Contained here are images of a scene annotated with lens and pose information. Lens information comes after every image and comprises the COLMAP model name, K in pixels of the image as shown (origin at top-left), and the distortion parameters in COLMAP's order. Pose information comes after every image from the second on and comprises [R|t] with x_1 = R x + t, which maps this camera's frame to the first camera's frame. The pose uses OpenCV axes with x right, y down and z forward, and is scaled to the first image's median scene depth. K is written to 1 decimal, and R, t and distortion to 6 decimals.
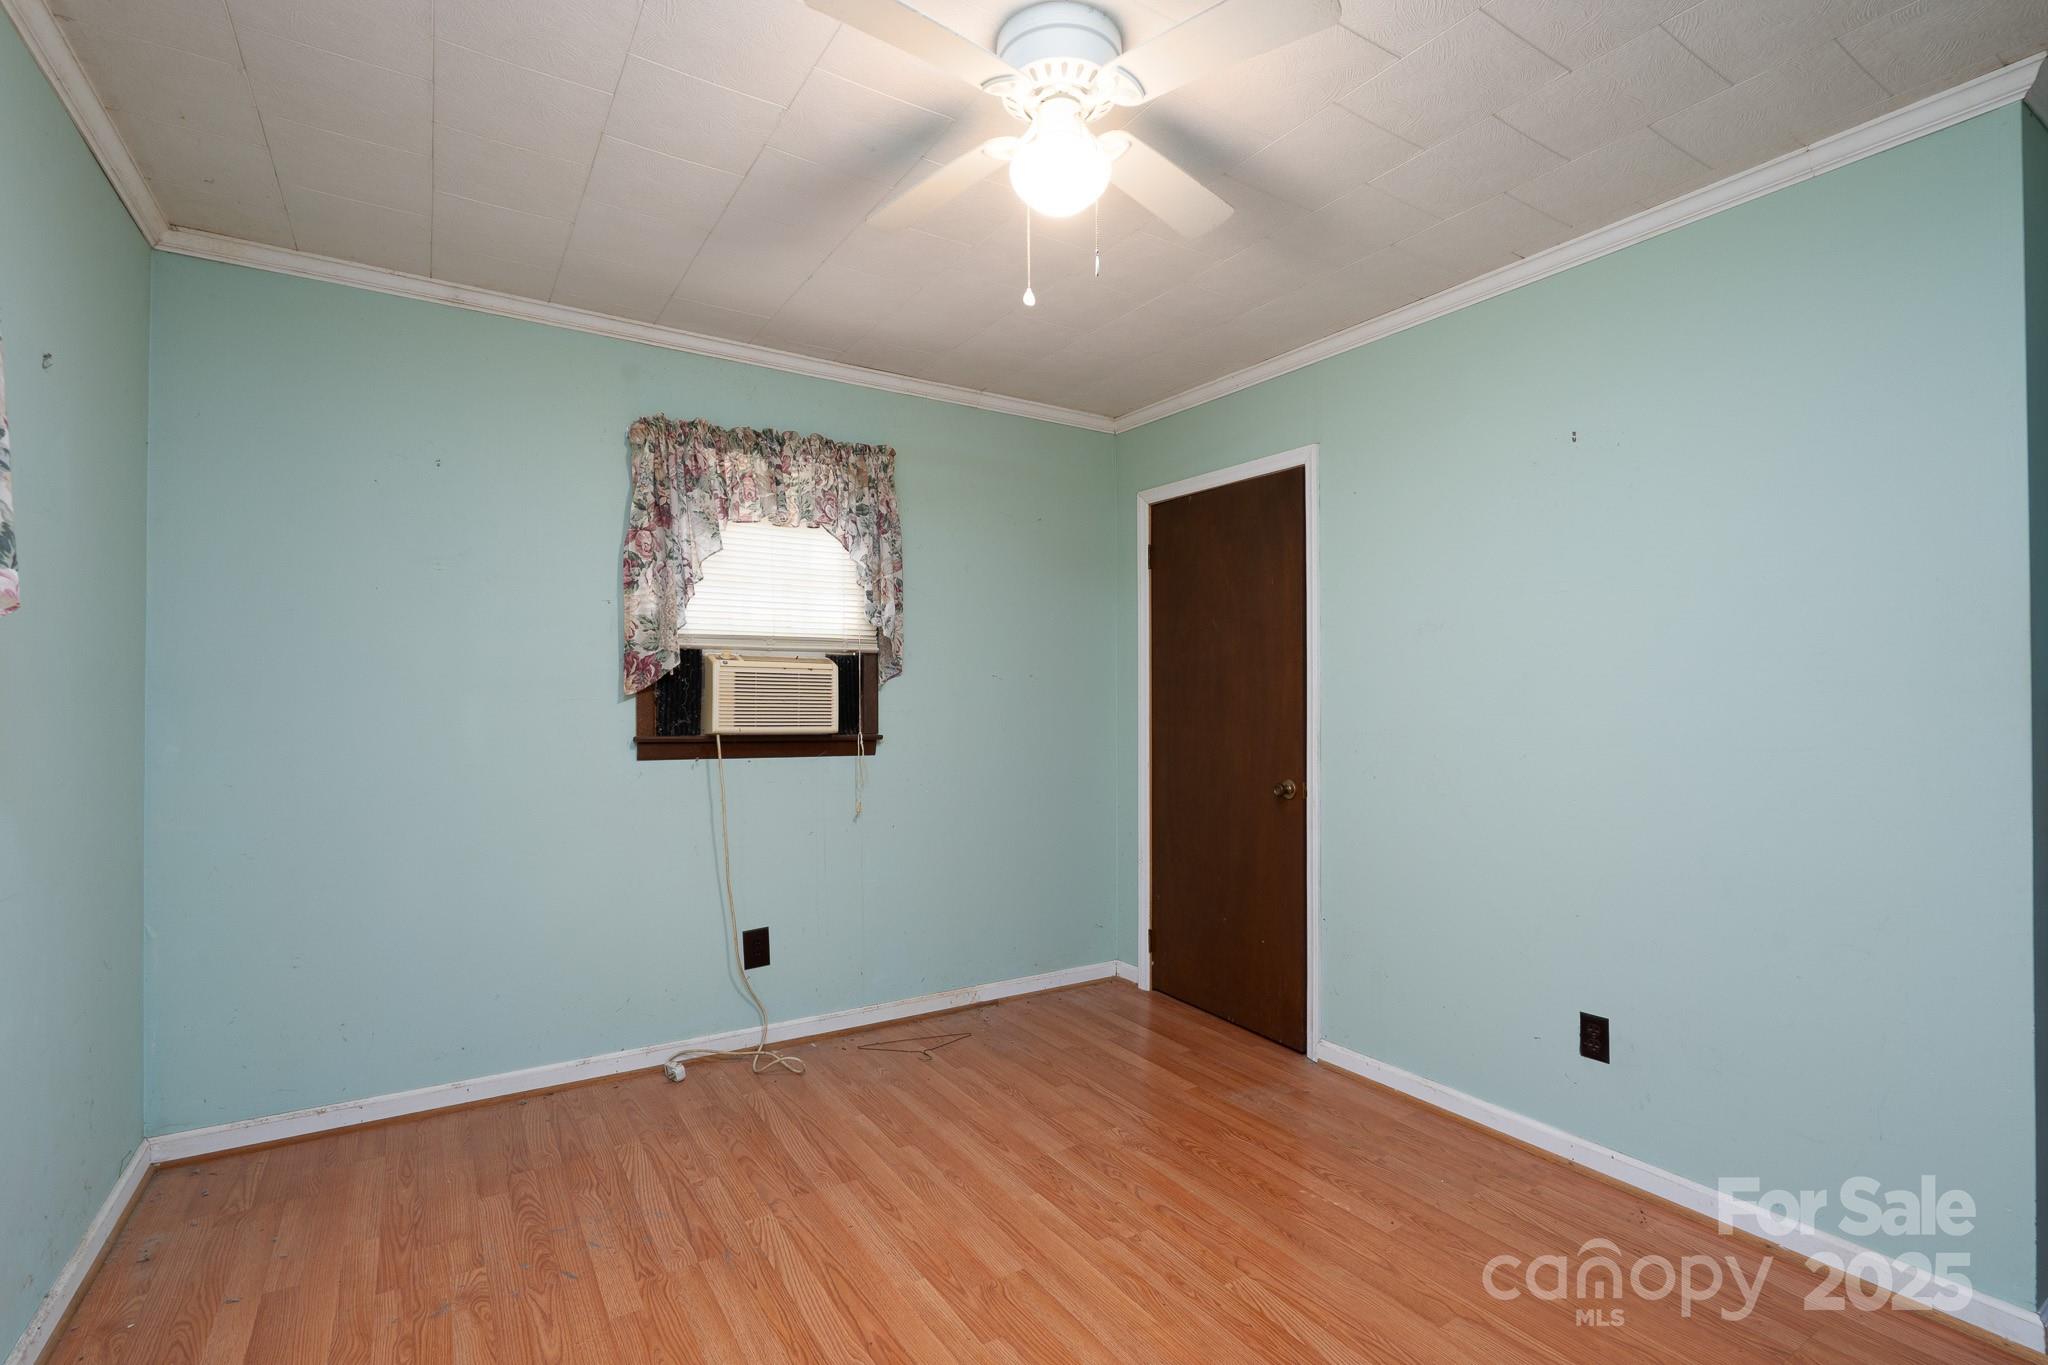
lens RADIAL K [[951.6, 0, 1019.6], [0, 951.6, 697.7], [0, 0, 1]] dist [-0.001840, 0.001015]
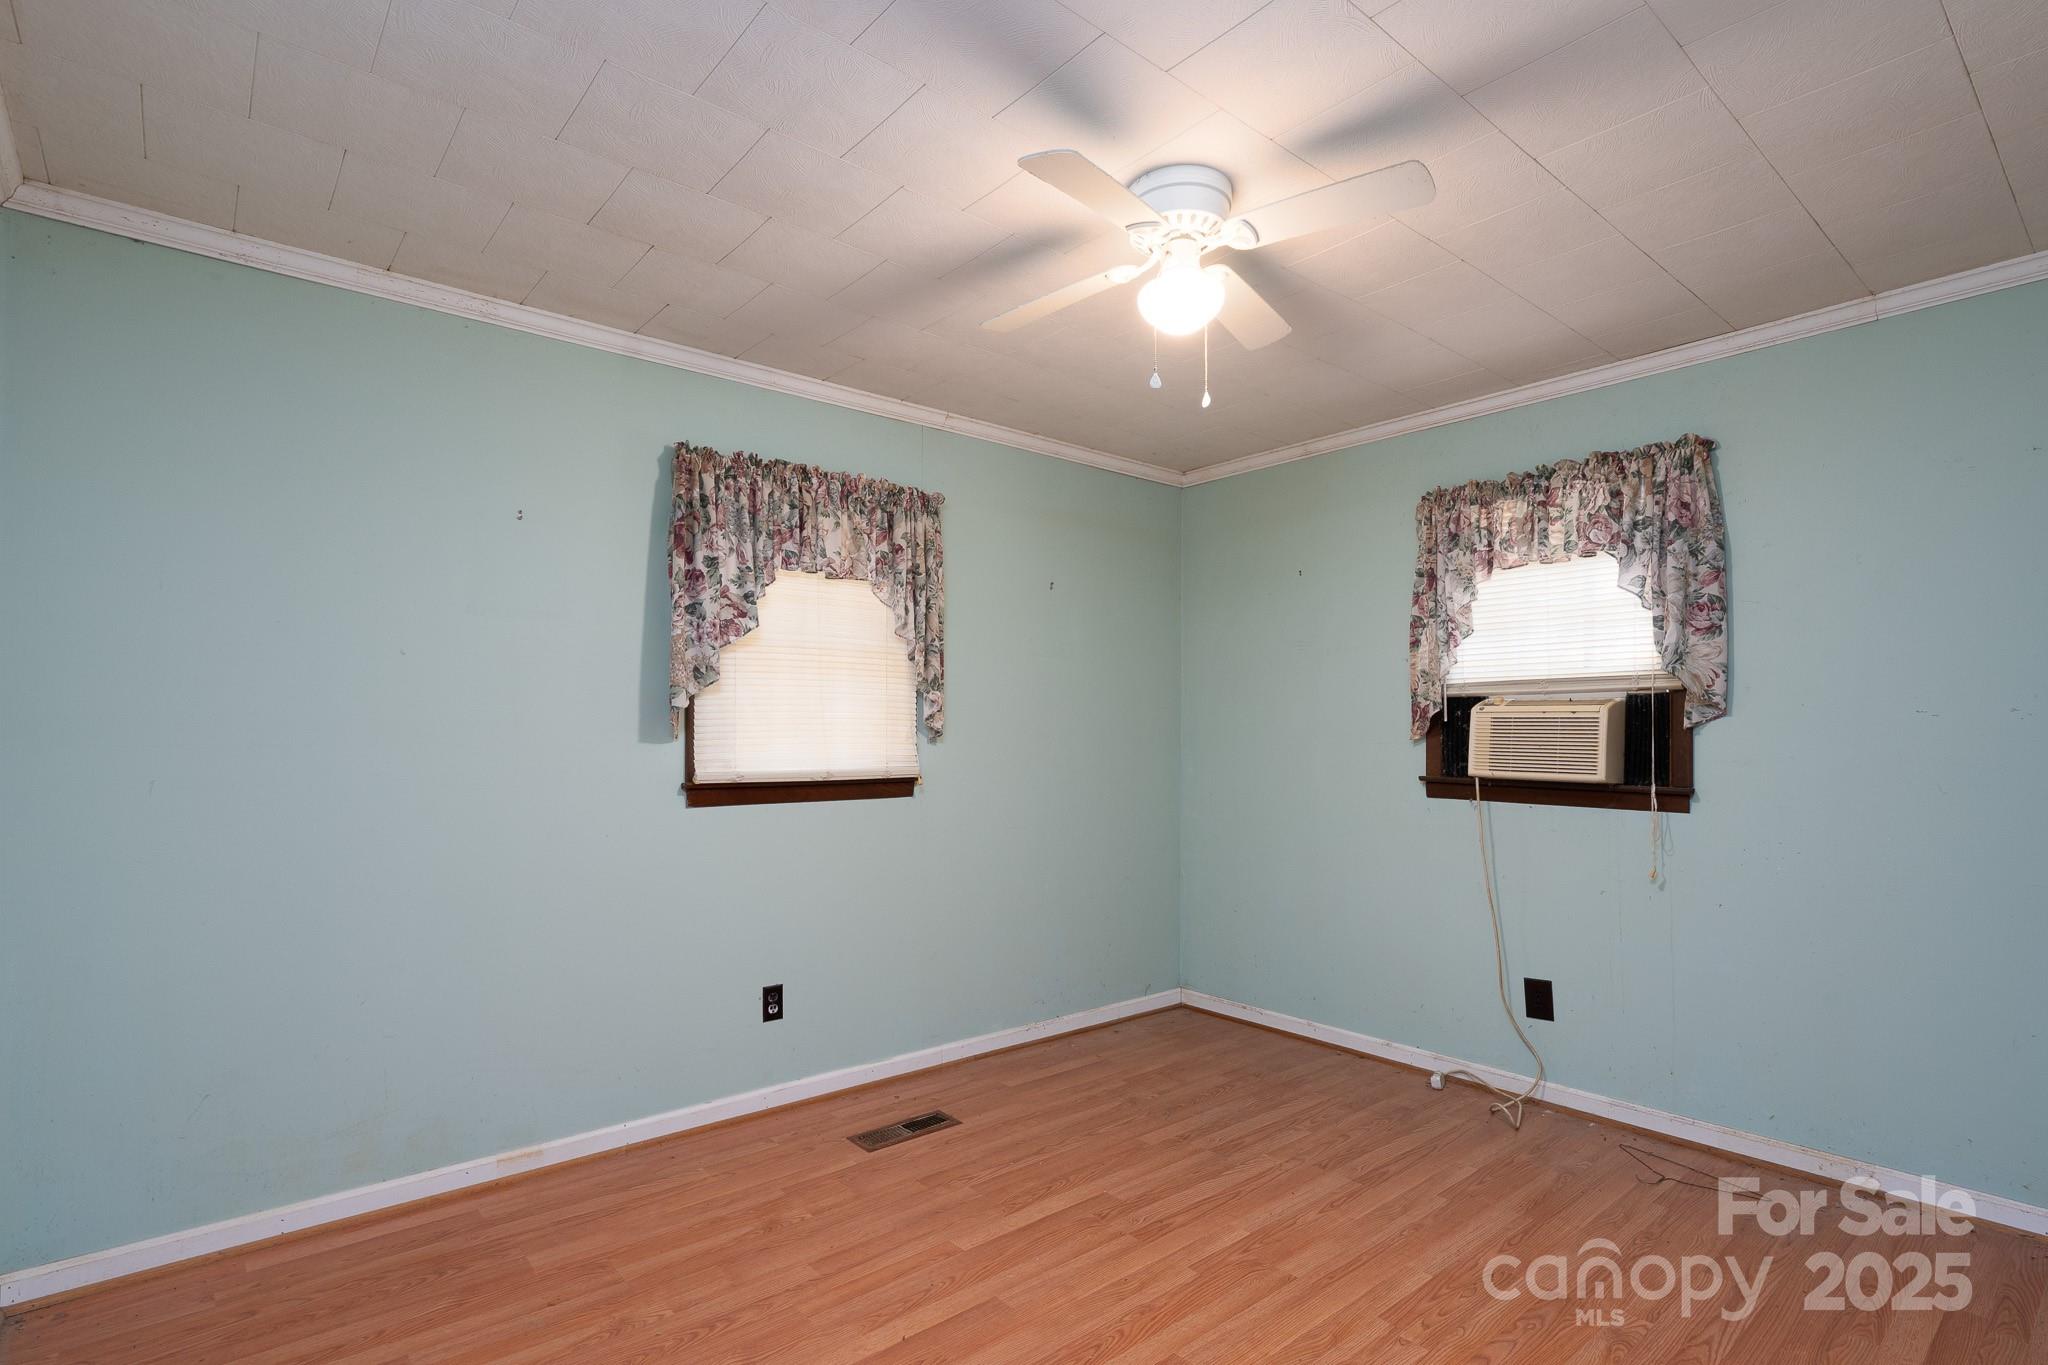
lens RADIAL K [[960.1, 0, 997.0], [0, 960.1, 744.4], [0, 0, 1]] dist [-0.006272, -0.000233]
pose [[0.131435, 0.006449, -0.991304, 0.668570], [-0.005558, 0.999968, 0.005769, -0.000762], [0.991309, 0.004751, 0.131467, 0.342586]]
